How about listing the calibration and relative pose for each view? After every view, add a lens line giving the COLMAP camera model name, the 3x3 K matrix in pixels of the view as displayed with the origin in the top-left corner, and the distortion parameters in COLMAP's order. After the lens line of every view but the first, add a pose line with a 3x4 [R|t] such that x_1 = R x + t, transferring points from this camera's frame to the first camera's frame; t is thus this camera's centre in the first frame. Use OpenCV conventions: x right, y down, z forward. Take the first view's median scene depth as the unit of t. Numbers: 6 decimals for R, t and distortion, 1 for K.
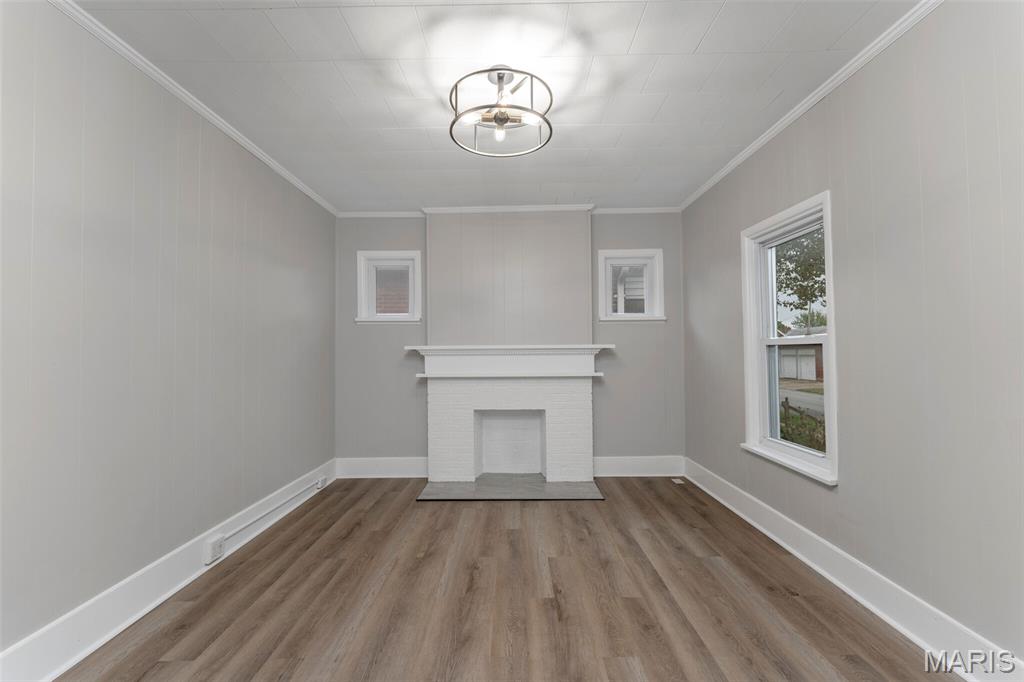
lens RADIAL K [[426.2, 0, 515.2], [0, 426.2, 339.1], [0, 0, 1]] dist [-0.000237, 0.000000]
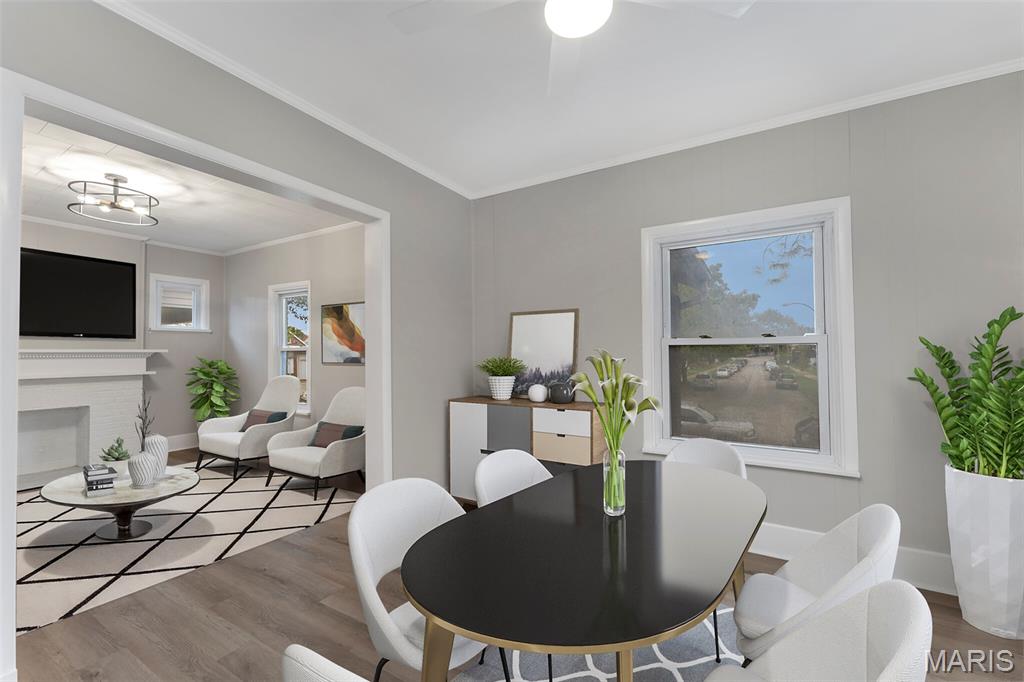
lens RADIAL K [[420.3, 0, 513.9], [0, 420.3, 342.7], [0, 0, 1]] dist [0.001653, 0.000188]
pose [[0.517401, 0.024361, 0.855396, -0.479189], [-0.020094, 0.999665, -0.016315, -0.014372], [-0.855507, -0.008747, 0.517717, -0.867056]]
